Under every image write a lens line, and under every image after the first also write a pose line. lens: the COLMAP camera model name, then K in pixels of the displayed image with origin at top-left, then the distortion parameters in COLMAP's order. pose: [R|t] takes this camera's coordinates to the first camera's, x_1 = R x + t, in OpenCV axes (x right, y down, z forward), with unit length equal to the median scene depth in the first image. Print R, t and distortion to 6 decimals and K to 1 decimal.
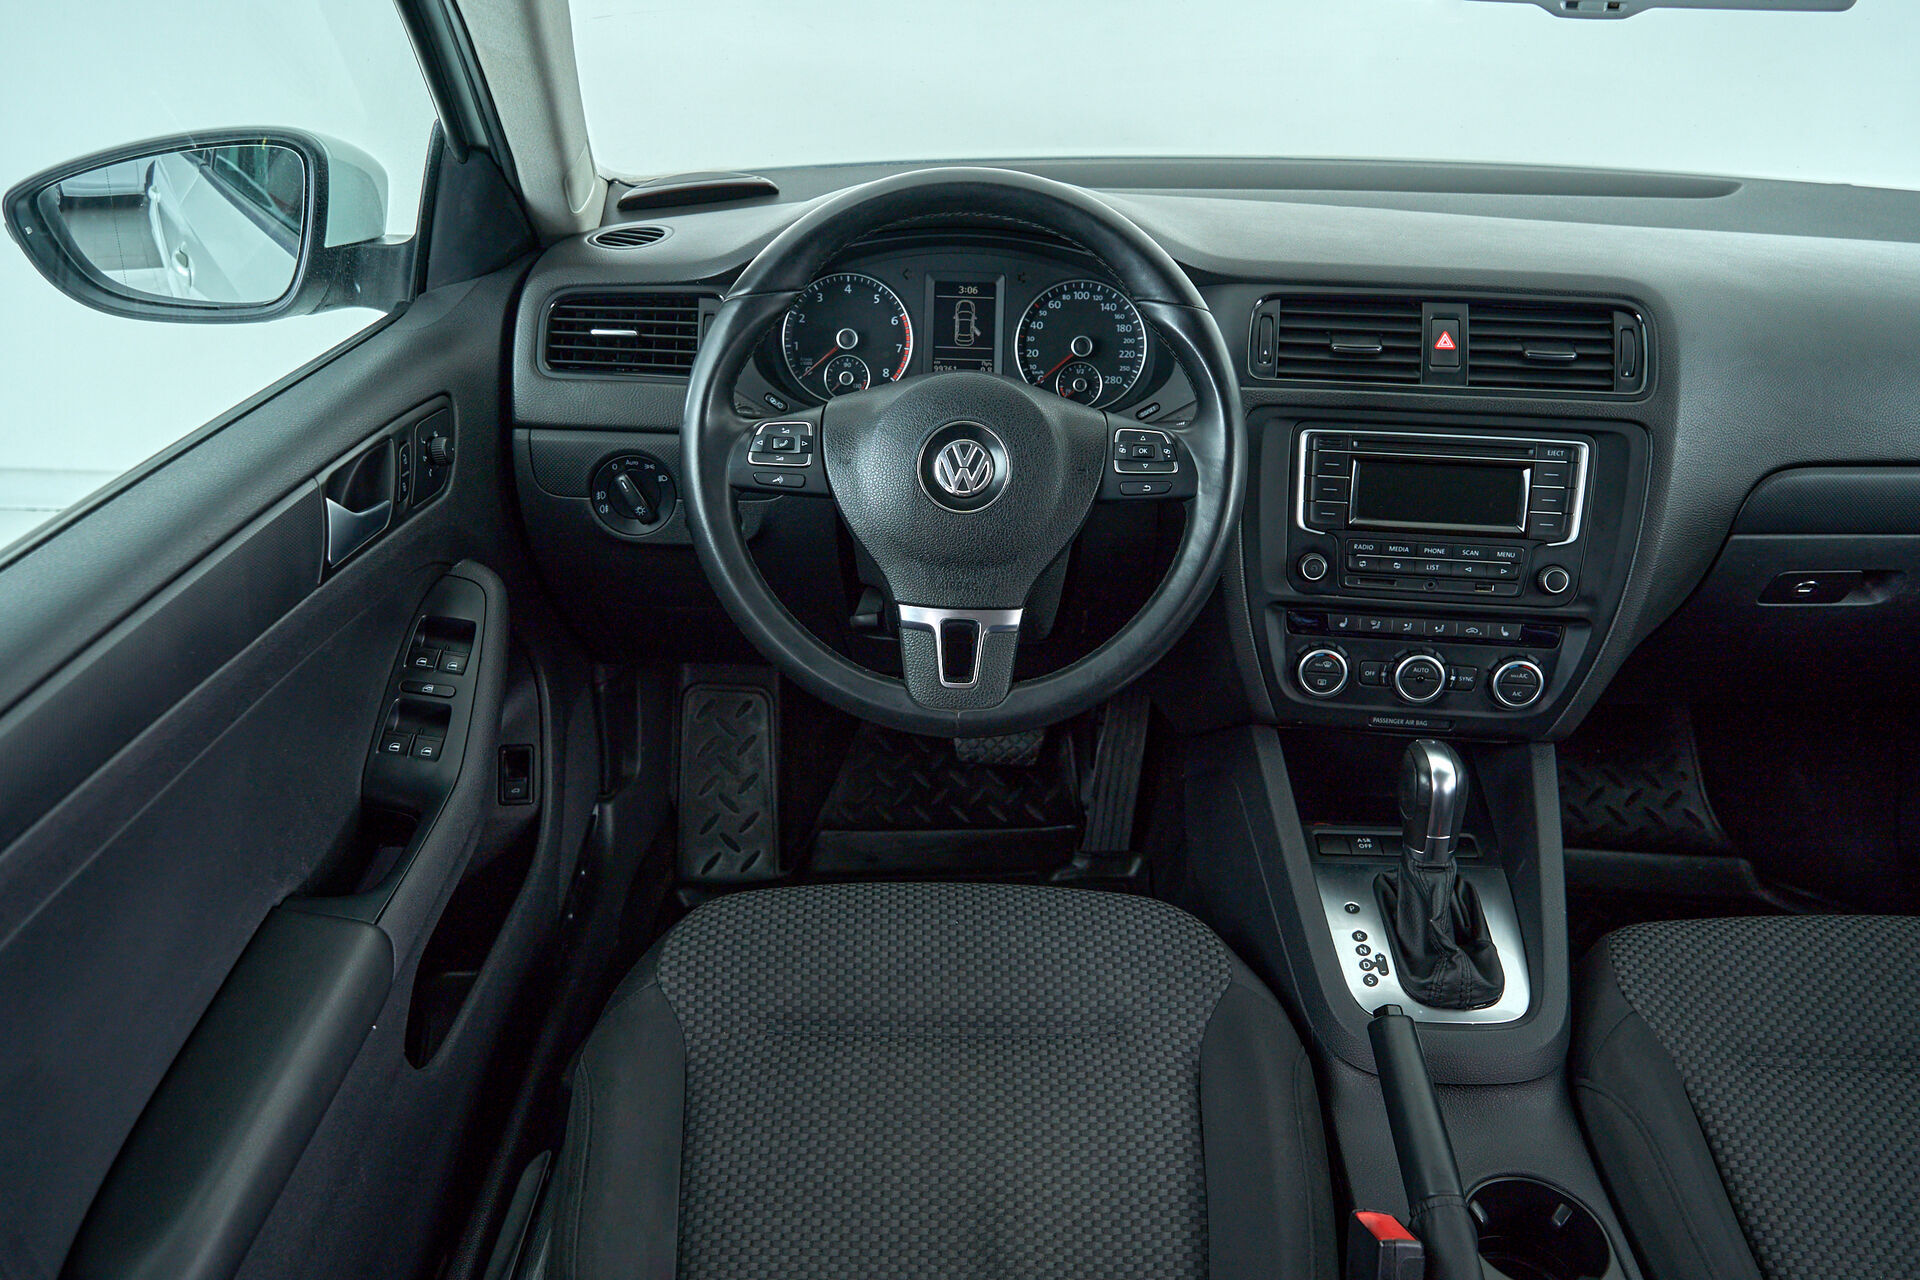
lens RADIAL K [[1565.4, 0, 961.1], [0, 1565.4, 642.4], [0, 0, 1]] dist [0.002494, -0.006992]
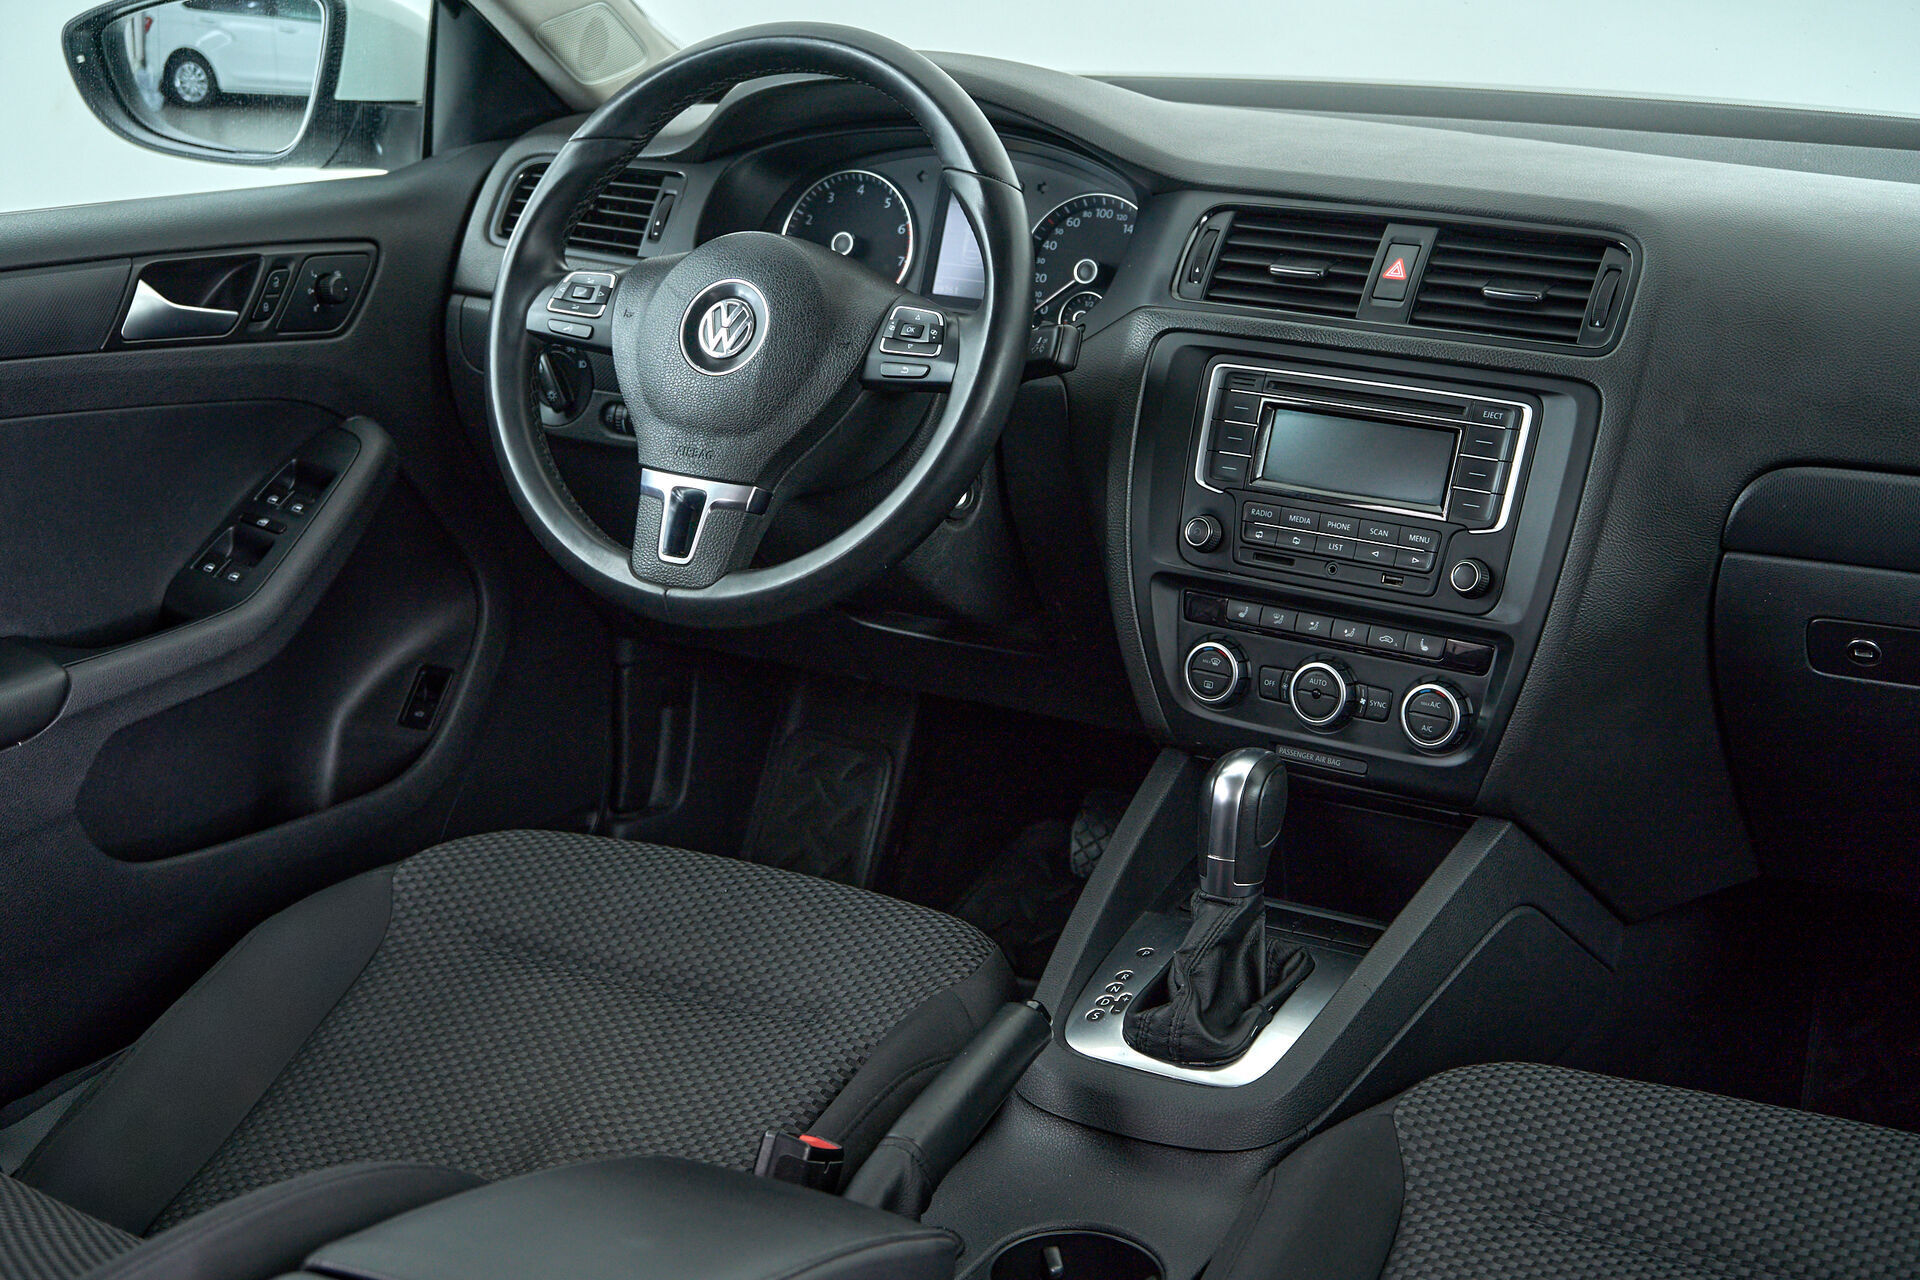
lens RADIAL K [[3060.9, 0, 954.1], [0, 3060.9, 631.0], [0, 0, 1]] dist [0.002996, 0.000000]
pose [[0.870402, 0.125594, -0.476053, 0.879644], [-0.211432, 0.968568, -0.131046, 0.236276], [0.444631, 0.214716, 0.869598, -0.410149]]
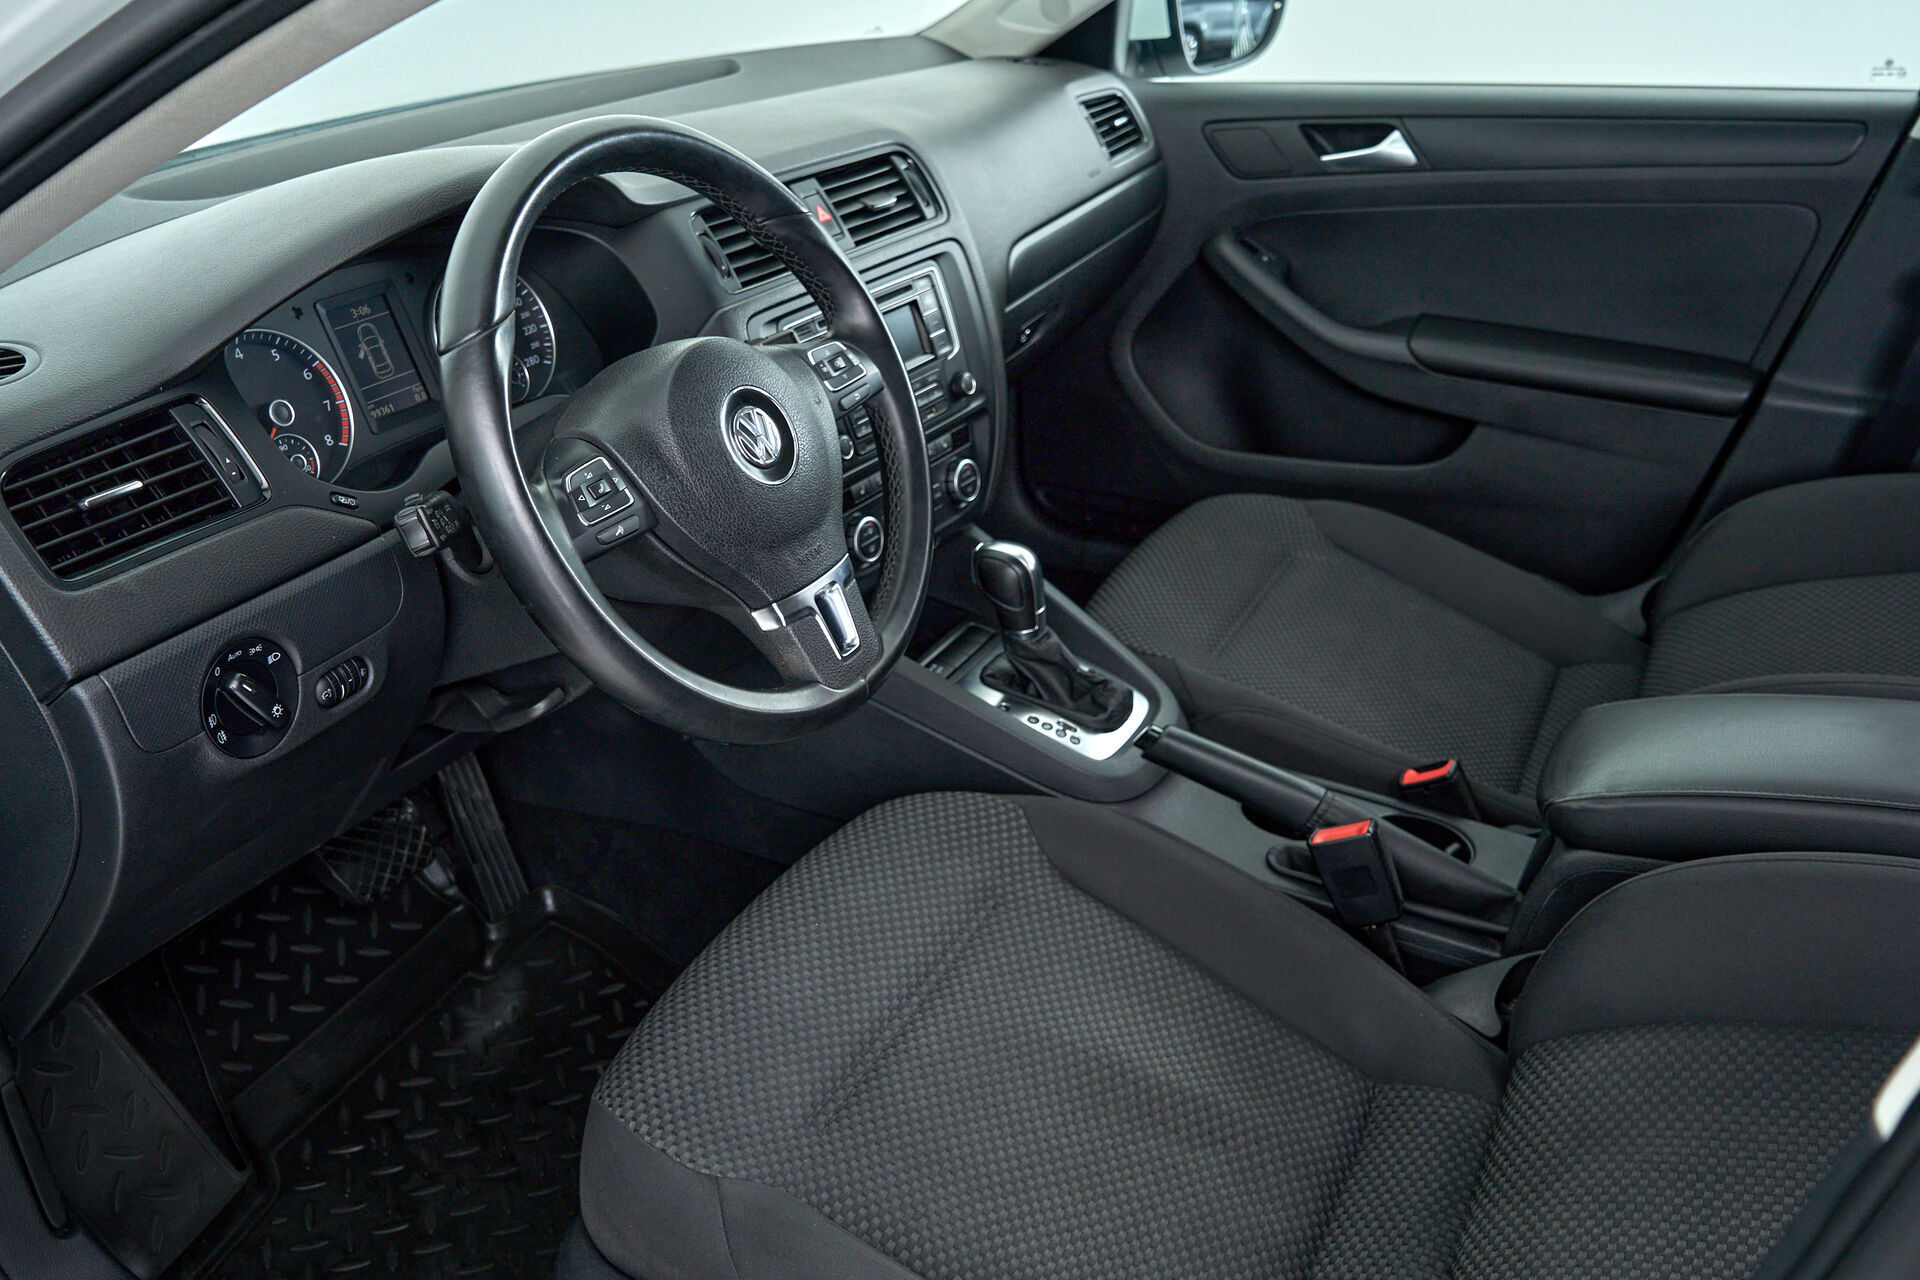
lens RADIAL K [[1565.4, 0, 1002.6], [0, 1565.4, 626.8], [0, 0, 1]] dist [0.002494, -0.006992]
pose [[0.427014, -0.429708, 0.795619, -0.623714], [0.431020, 0.870208, 0.238662, -0.149149], [-0.794909, 0.241016, 0.556804, 0.369071]]
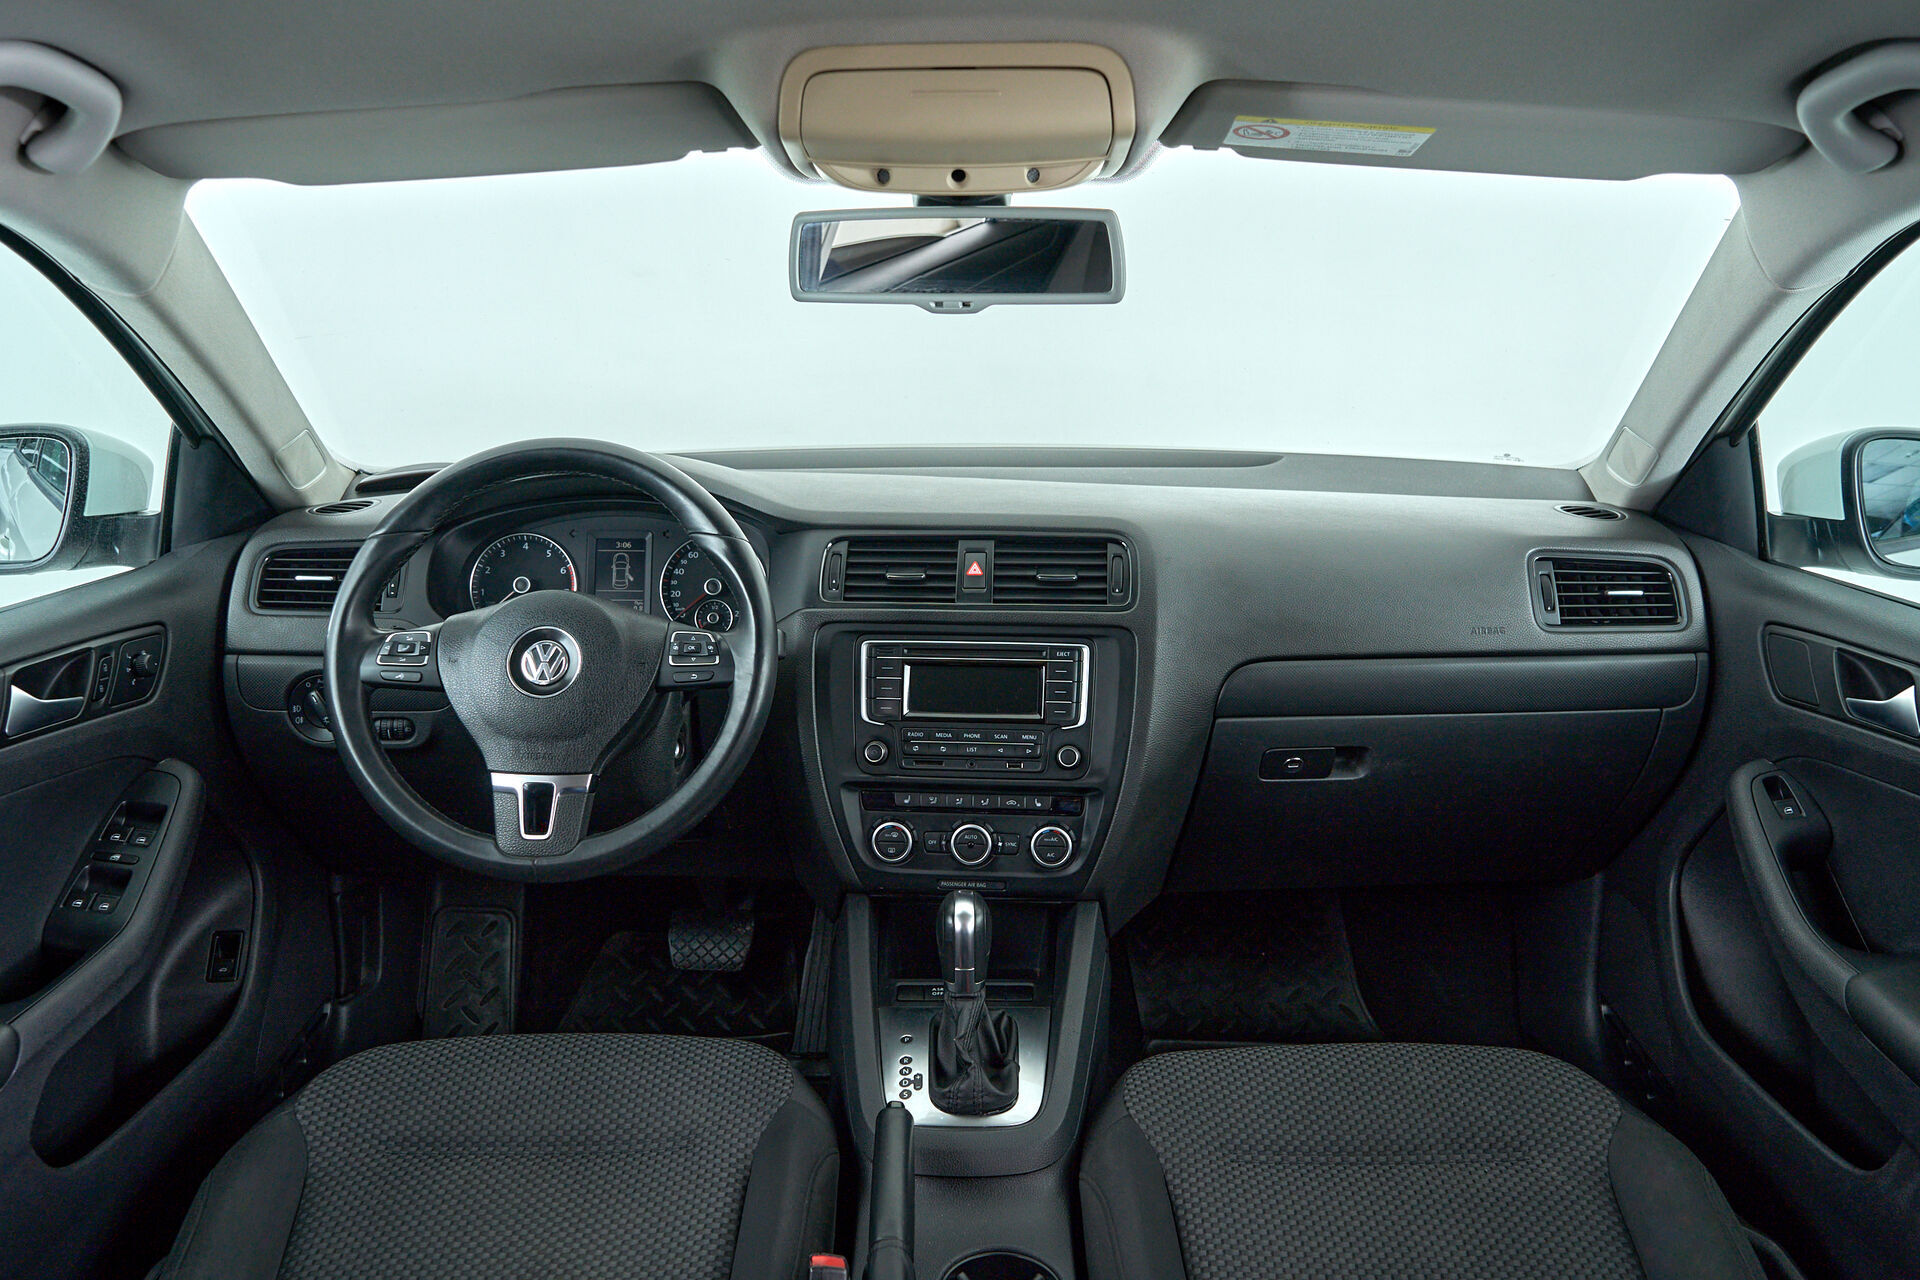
lens RADIAL K [[1565.4, 0, 970.1], [0, 1565.4, 631.3], [0, 0, 1]] dist [0.002494, -0.006992]
pose [[0.999752, -0.020806, 0.007901, 0.295949], [0.022034, 0.975286, -0.219847, 0.131383], [-0.003132, 0.219966, 0.975502, -0.209376]]
